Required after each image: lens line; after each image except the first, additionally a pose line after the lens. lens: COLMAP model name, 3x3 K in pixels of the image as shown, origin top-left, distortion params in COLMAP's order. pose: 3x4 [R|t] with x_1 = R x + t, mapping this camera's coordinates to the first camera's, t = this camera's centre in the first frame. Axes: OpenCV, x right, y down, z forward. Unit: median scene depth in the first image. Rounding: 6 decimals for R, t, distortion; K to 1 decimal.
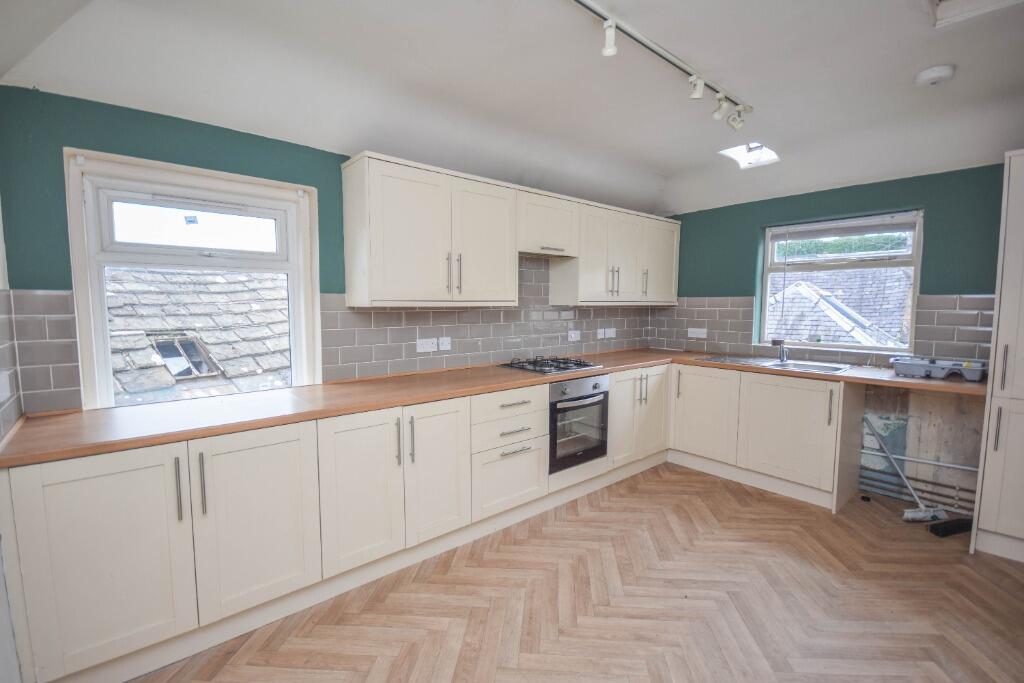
lens RADIAL K [[445.8, 0, 487.0], [0, 445.8, 337.4], [0, 0, 1]] dist [0.000850, 0.000161]
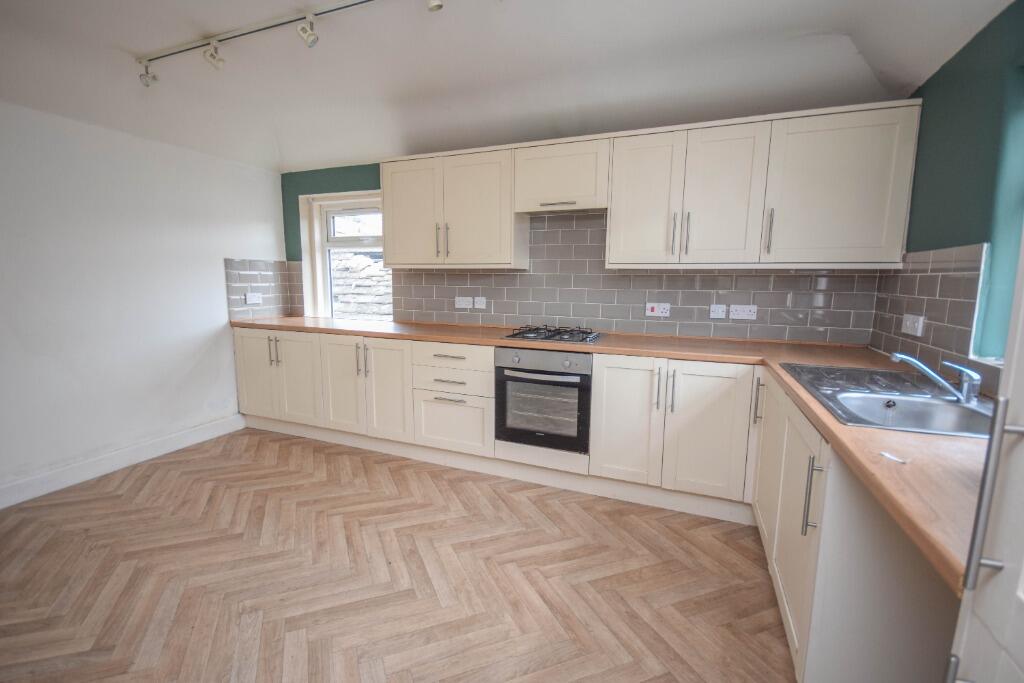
lens RADIAL K [[425.6, 0, 480.1], [0, 425.6, 330.3], [0, 0, 1]] dist [0.000117, -0.000012]
pose [[0.484061, 0.114987, -0.867446, 0.747013], [-0.076037, 0.993106, 0.089213, -0.011279], [0.871724, 0.022773, 0.489467, 0.409795]]
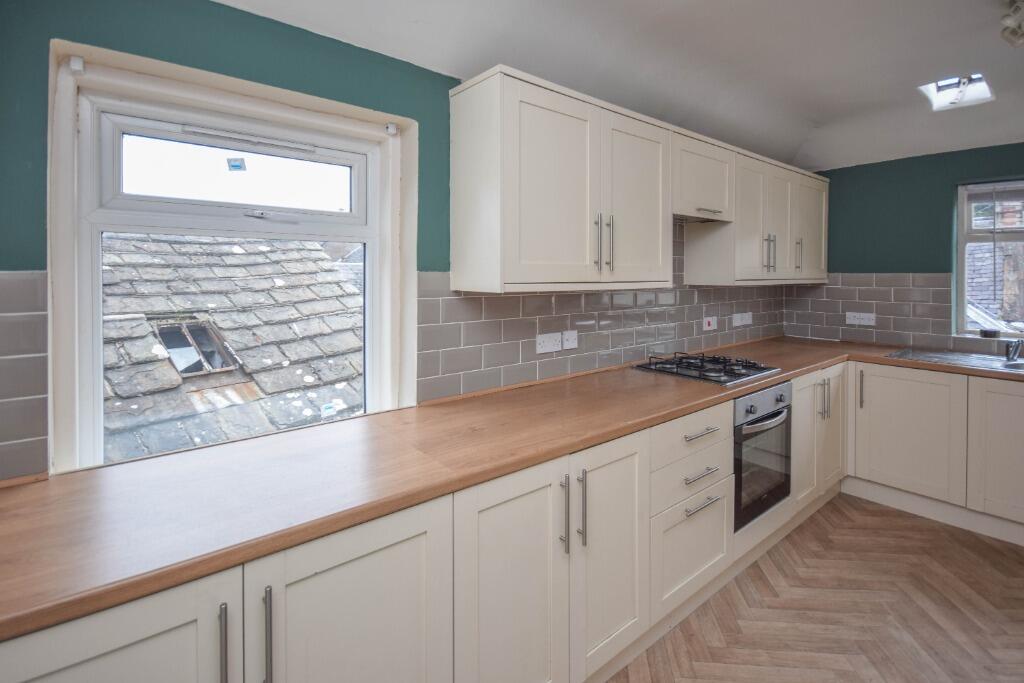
lens RADIAL K [[472.7, 0, 510.6], [0, 472.7, 271.3], [0, 0, 1]] dist [0.000426, -0.000748]
pose [[0.999919, 0.000162, 0.012713, -0.175280], [0.000880, 0.996639, -0.081918, -0.029303], [-0.012684, 0.081923, 0.996558, 0.200555]]
